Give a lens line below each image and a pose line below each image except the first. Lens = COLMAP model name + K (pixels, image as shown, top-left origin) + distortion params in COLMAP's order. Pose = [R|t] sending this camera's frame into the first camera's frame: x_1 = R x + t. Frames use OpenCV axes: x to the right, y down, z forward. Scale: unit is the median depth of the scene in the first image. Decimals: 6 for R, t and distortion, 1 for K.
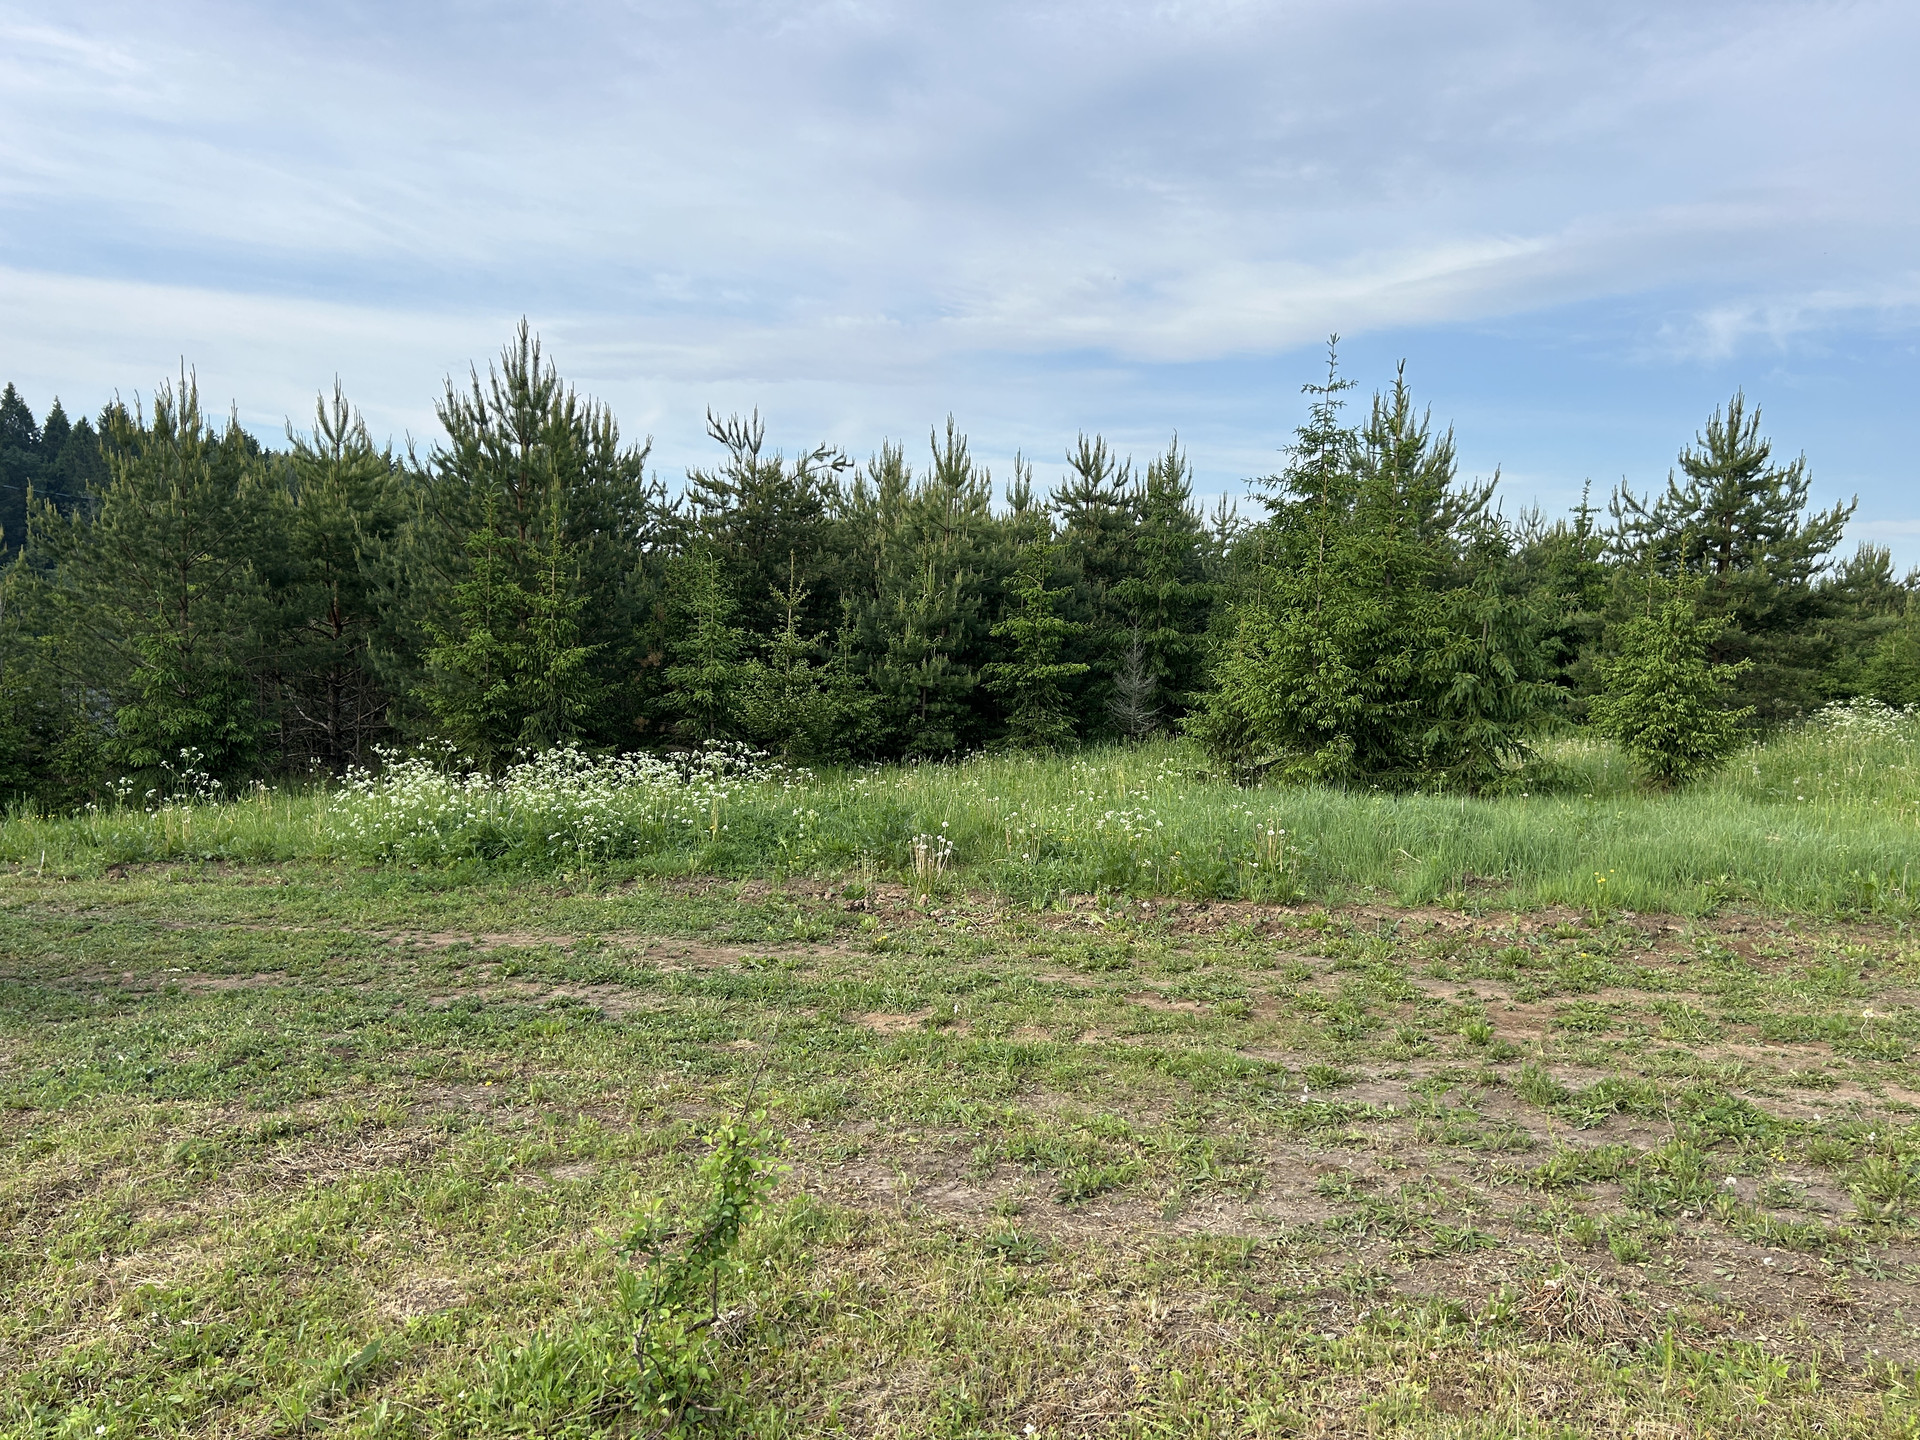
lens RADIAL K [[1424.0, 0, 963.5], [0, 1424.0, 681.7], [0, 0, 1]] dist [0.046739, -0.050934]
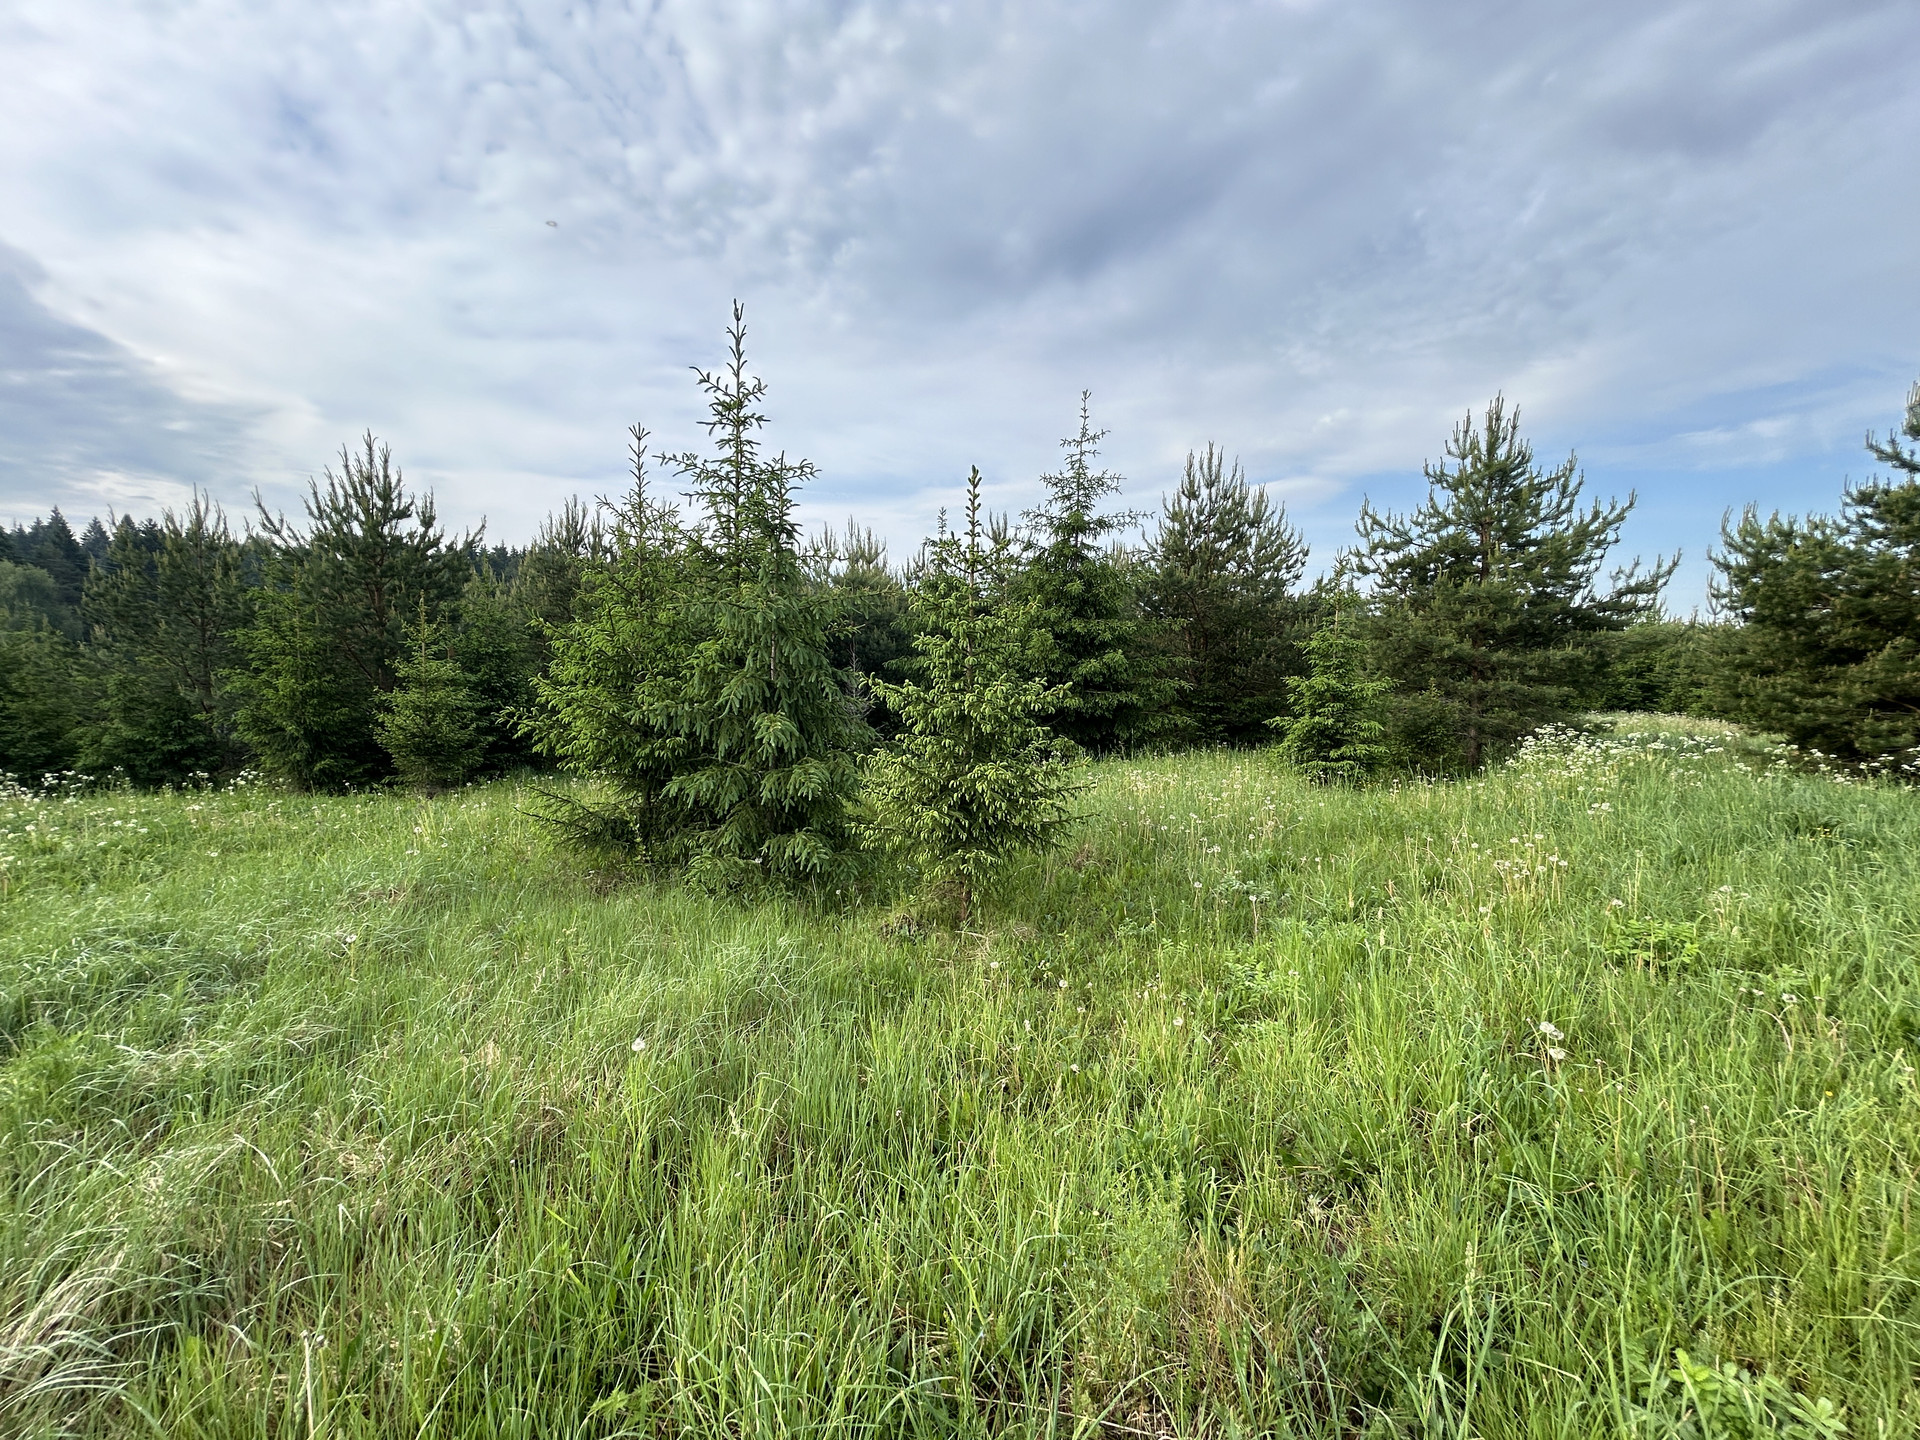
lens RADIAL K [[768.3, 0, 953.8], [0, 768.3, 706.5], [0, 0, 1]] dist [-0.001156, 0.000671]
pose [[0.950932, -0.002327, -0.309393, 0.500292], [0.006294, 0.999910, 0.011824, -0.004964], [0.309337, -0.013191, 0.950861, 0.565083]]
